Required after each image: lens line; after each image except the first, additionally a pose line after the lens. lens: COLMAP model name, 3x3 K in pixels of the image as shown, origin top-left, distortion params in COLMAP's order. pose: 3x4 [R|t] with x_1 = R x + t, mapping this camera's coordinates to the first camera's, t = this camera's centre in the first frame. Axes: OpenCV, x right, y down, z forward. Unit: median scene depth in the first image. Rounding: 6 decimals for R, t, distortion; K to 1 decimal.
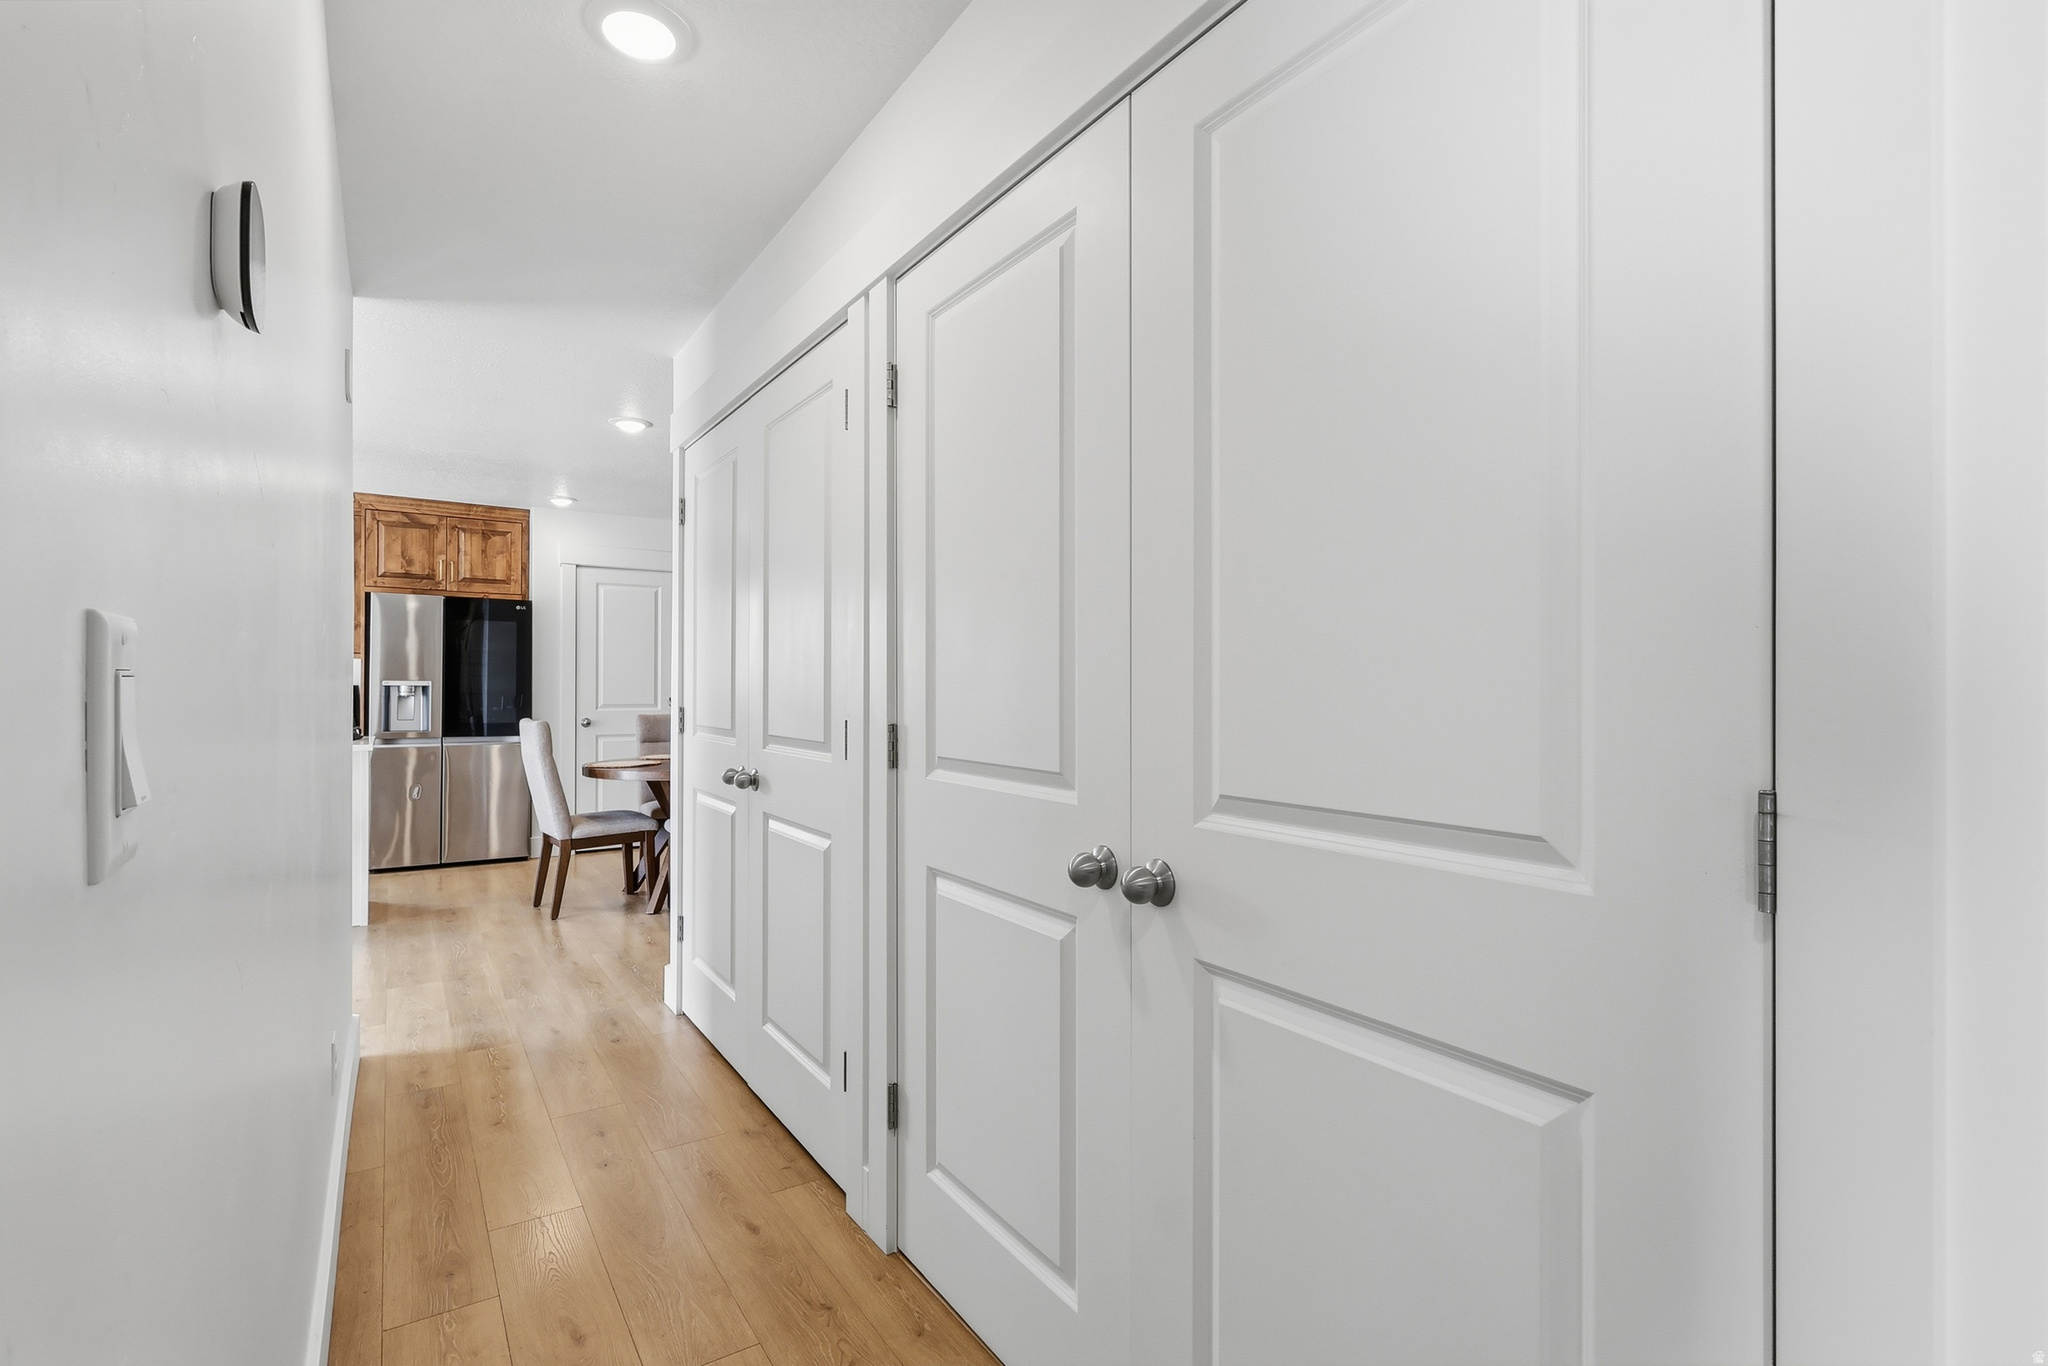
lens RADIAL K [[965.1, 0, 1029.8], [0, 965.1, 682.3], [0, 0, 1]] dist [-0.000883, 0.000033]
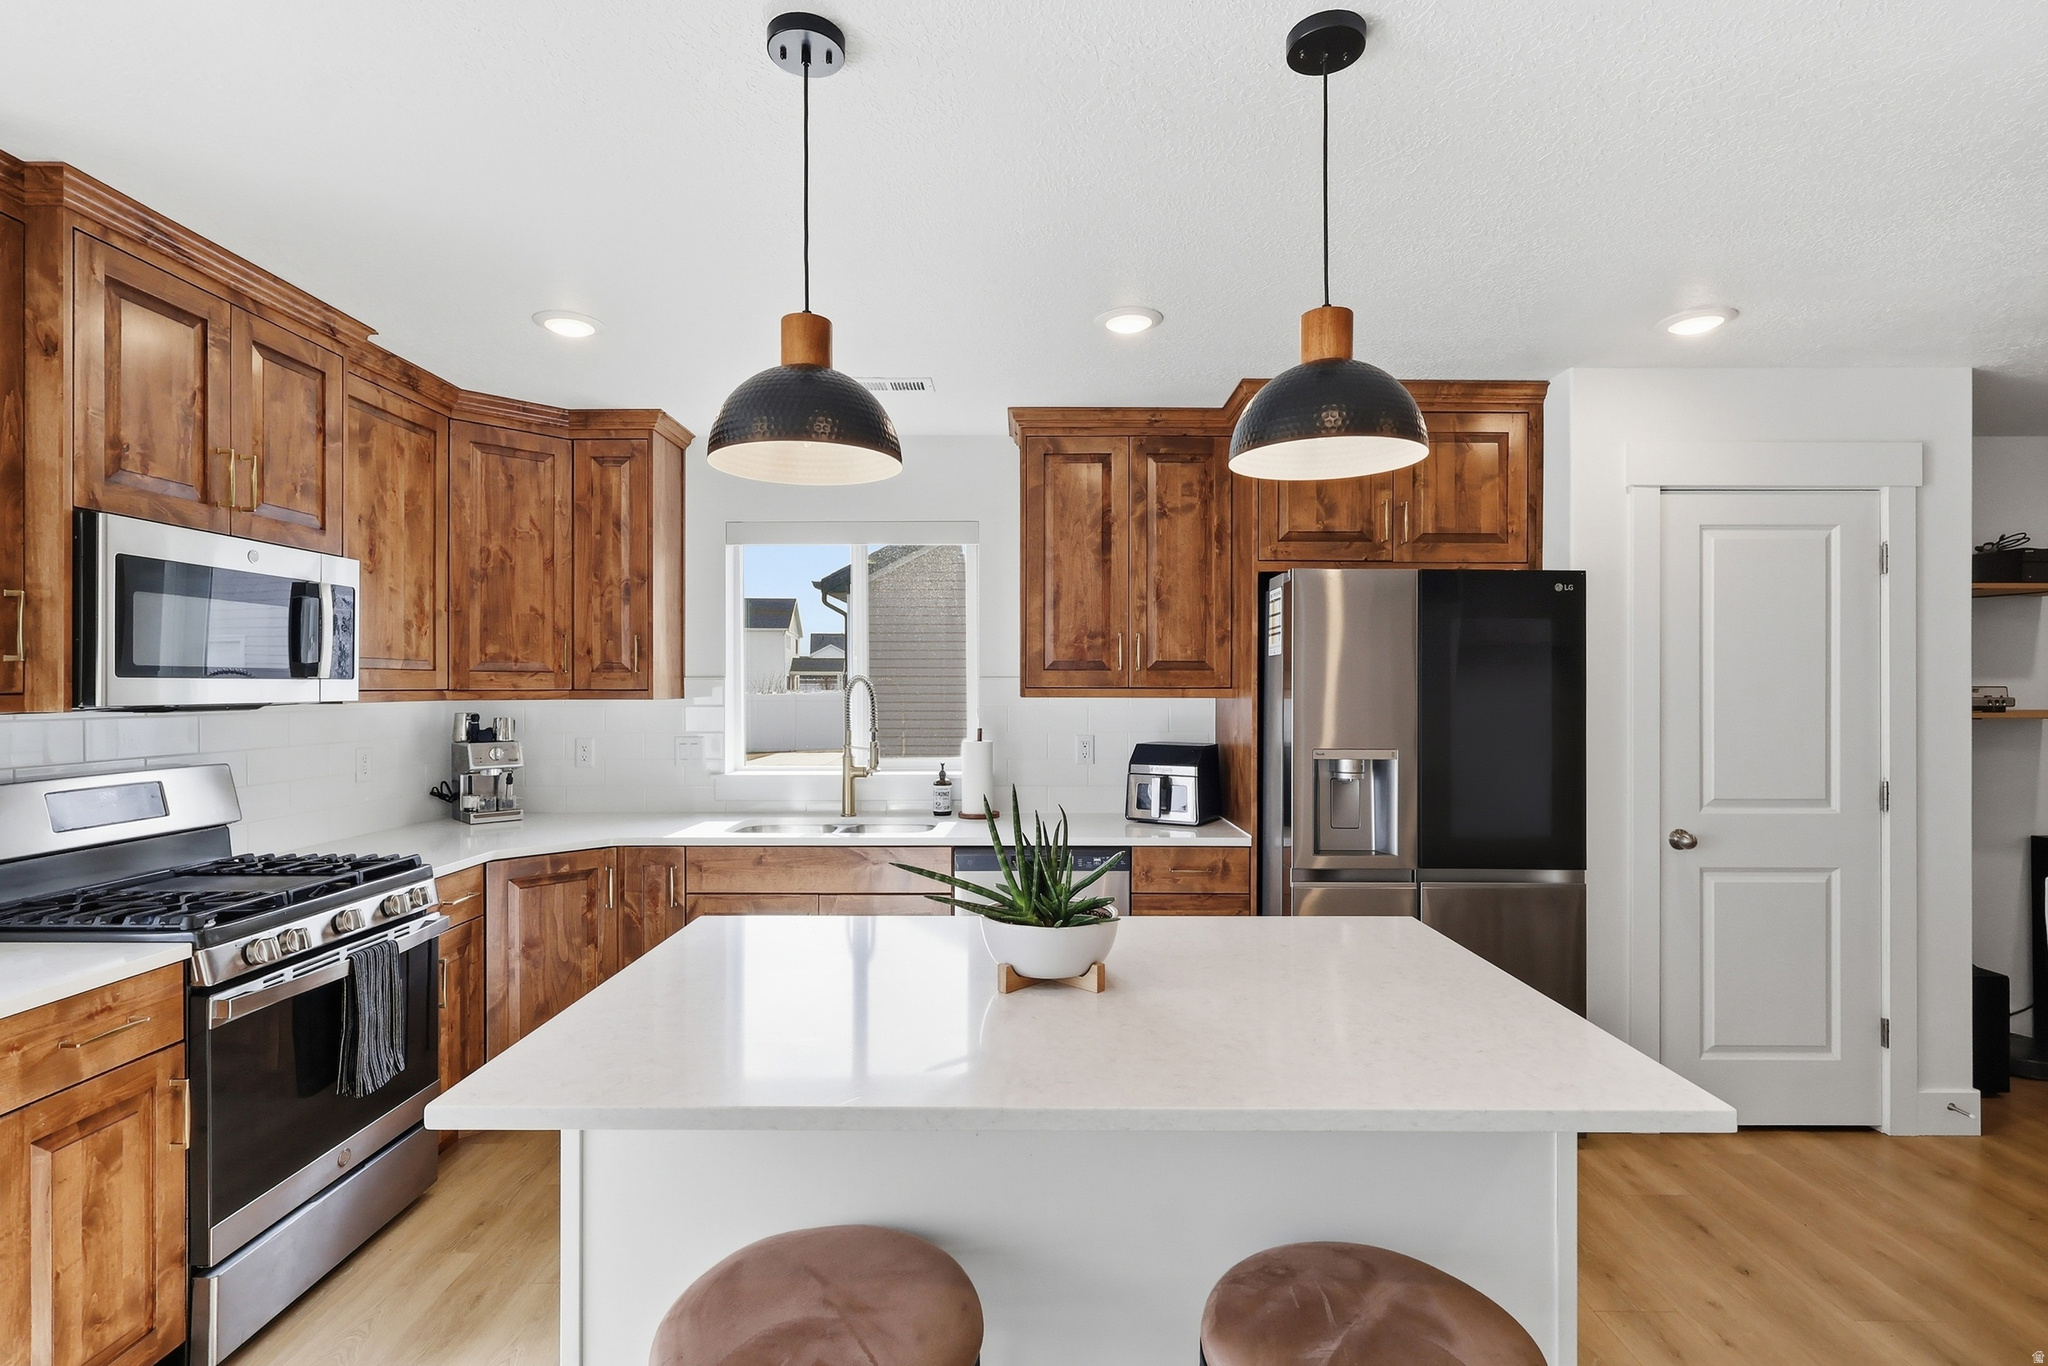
lens RADIAL K [[965.1, 0, 1030.9], [0, 965.1, 685.7], [0, 0, 1]] dist [-0.000883, 0.000033]
pose [[0.828785, 0.001329, -0.559566, -0.479669], [0.003665, 0.999963, 0.007803, -0.035373], [0.559555, -0.008518, 0.828749, 0.480910]]
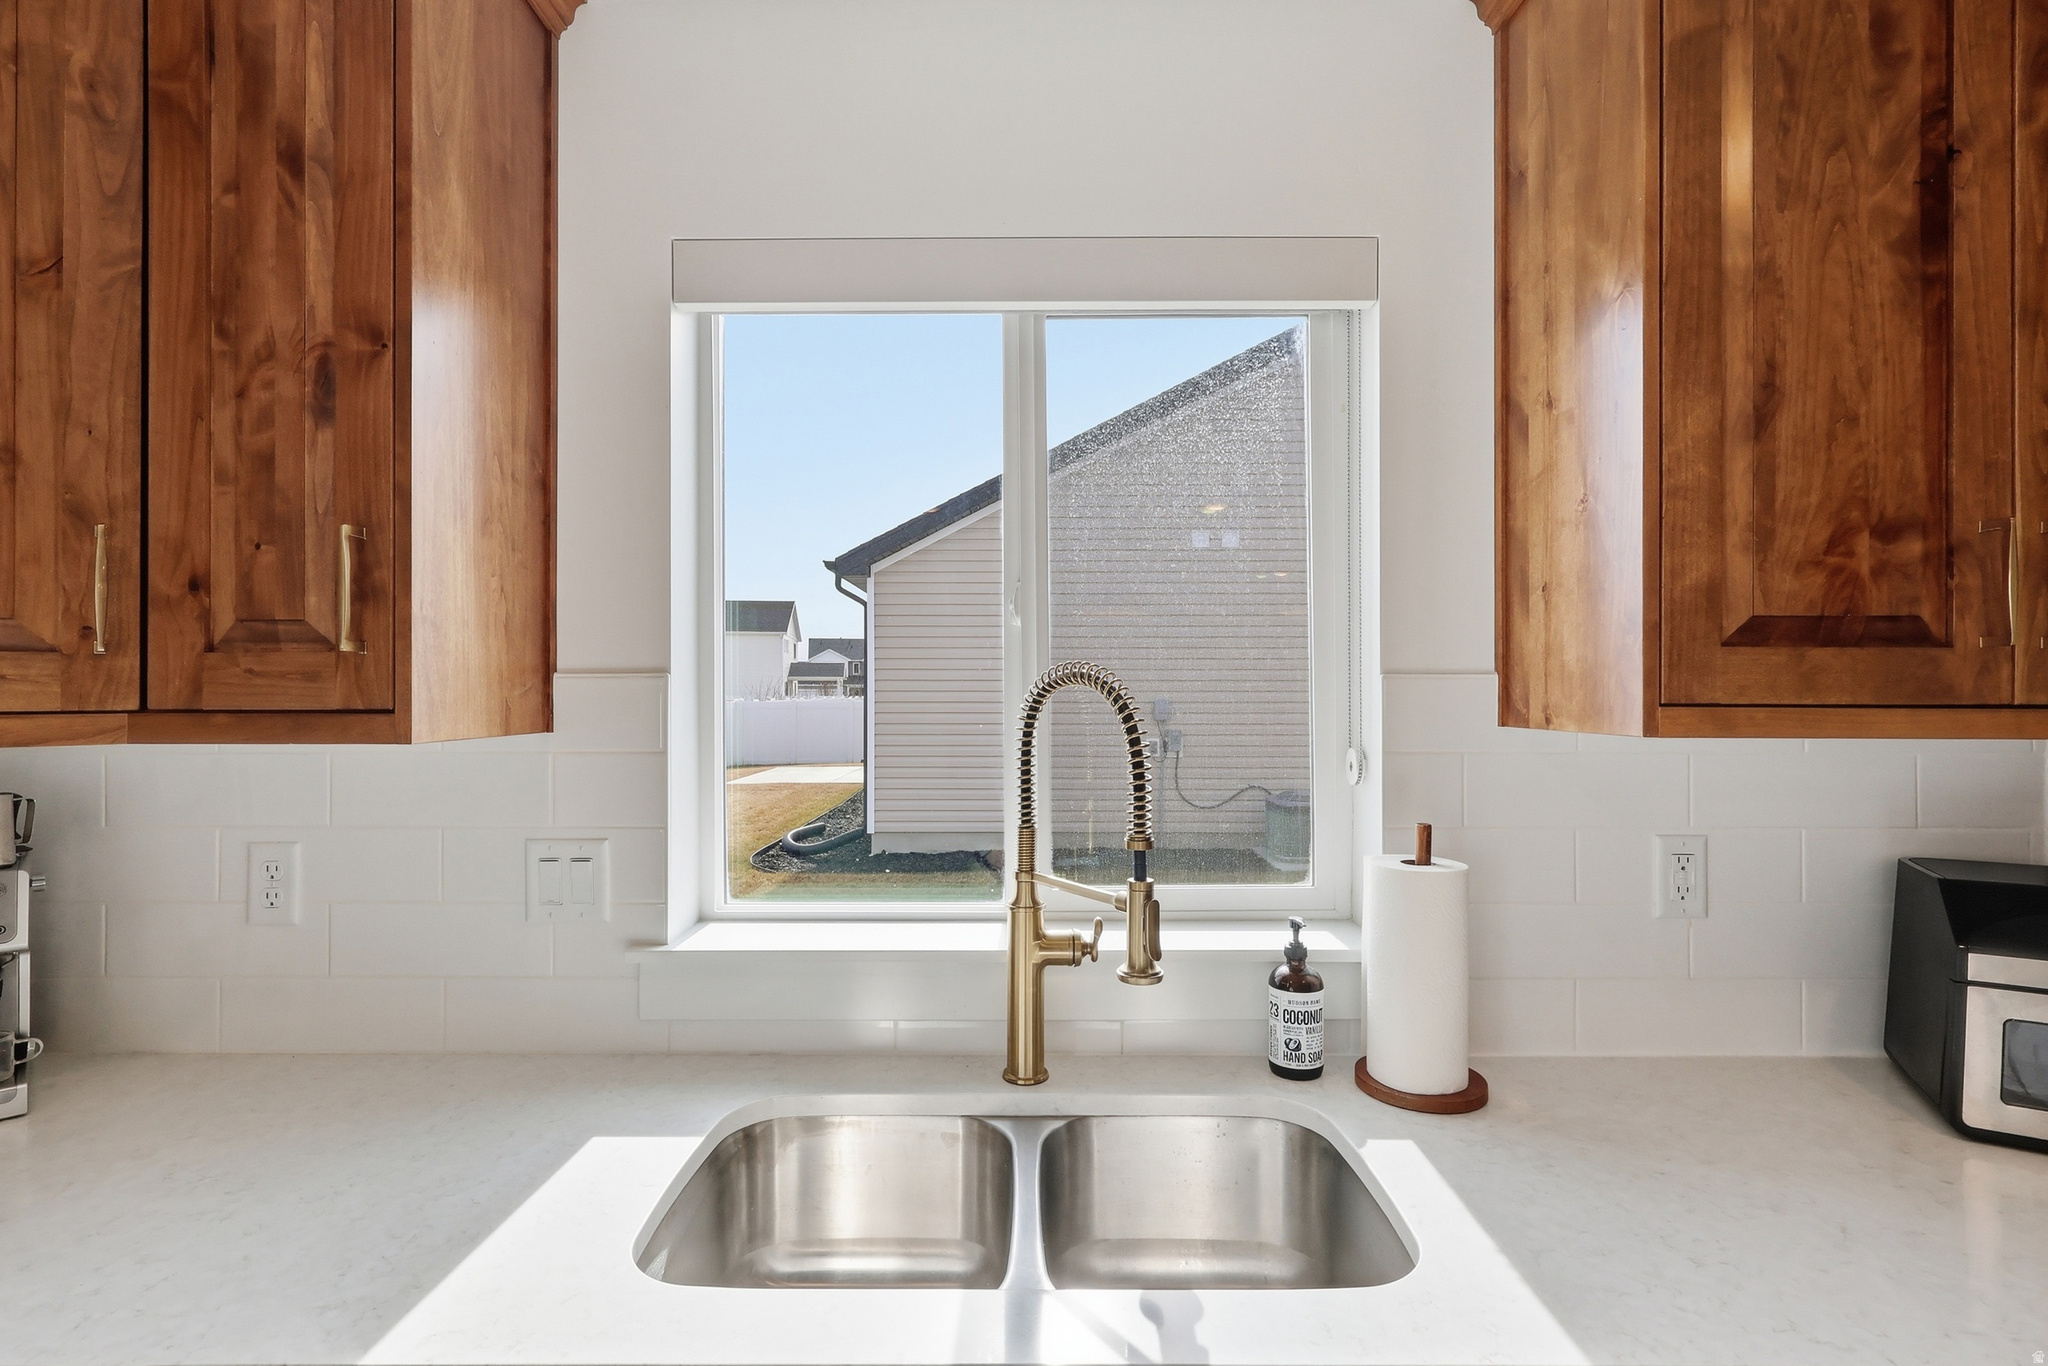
lens RADIAL K [[965.1, 0, 1028.4], [0, 965.1, 690.6], [0, 0, 1]] dist [-0.000883, 0.000033]
pose [[0.829204, 0.001535, -0.558945, -0.786219], [0.002723, 0.999973, 0.006785, -0.033809], [0.558940, -0.007148, 0.829177, 0.738403]]
